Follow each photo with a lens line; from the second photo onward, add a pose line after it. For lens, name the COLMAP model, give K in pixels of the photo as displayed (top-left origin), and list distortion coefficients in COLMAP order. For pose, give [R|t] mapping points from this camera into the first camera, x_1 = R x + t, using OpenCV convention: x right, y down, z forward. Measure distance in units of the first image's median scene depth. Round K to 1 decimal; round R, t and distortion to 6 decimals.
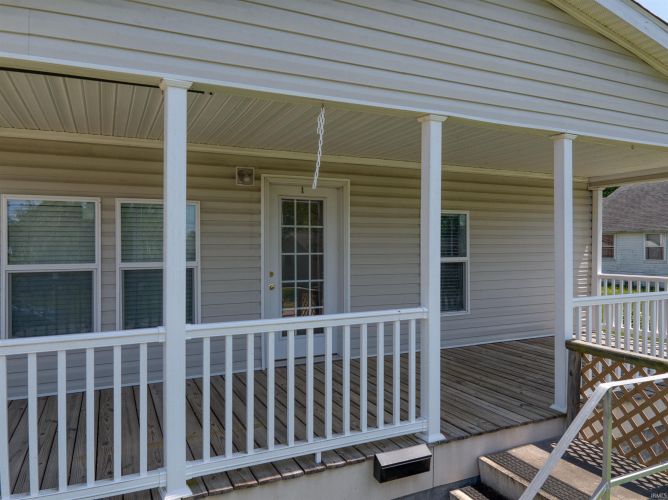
lens RADIAL K [[471.2, 0, 334.8], [0, 471.2, 242.8], [0, 0, 1]] dist [0.008862, -0.020880]
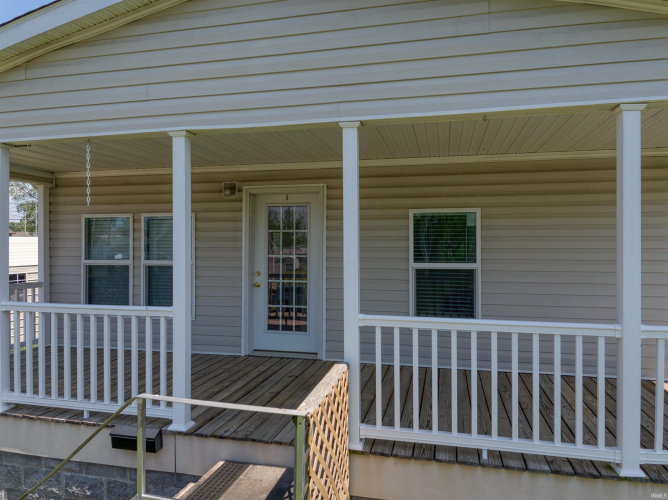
lens RADIAL K [[471.2, 0, 335.8], [0, 471.2, 249.4], [0, 0, 1]] dist [0.008862, -0.020880]
pose [[0.783454, 0.014976, -0.621269, 0.753473], [0.003346, 0.999593, 0.028314, -0.023632], [0.621441, -0.024262, 0.783086, 0.235513]]
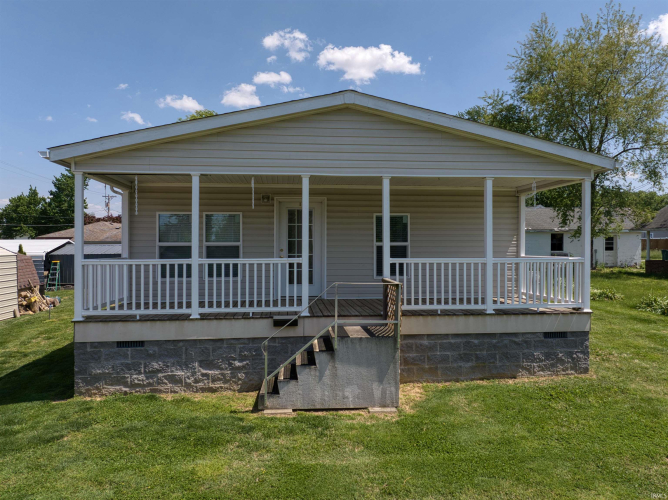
lens RADIAL K [[471.2, 0, 334.1], [0, 471.2, 246.6], [0, 0, 1]] dist [0.008862, -0.020880]
pose [[0.944655, 0.006636, -0.328000, 0.706934], [-0.000938, 0.999846, 0.017528, 0.021328], [0.328065, -0.016251, 0.944515, -0.731566]]
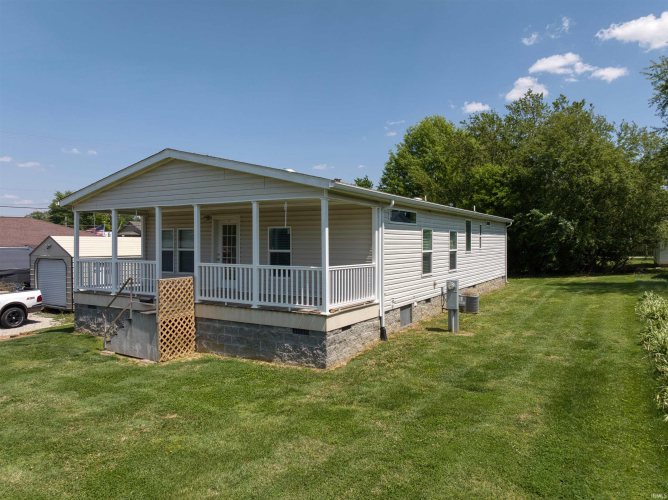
lens RADIAL K [[471.2, 0, 341.6], [0, 471.2, 248.9], [0, 0, 1]] dist [0.008862, -0.020880]
pose [[0.567108, 0.018808, -0.823429, 2.505451], [0.004788, 0.999647, 0.026131, -0.029337], [0.823630, -0.018761, 0.566818, 0.084117]]
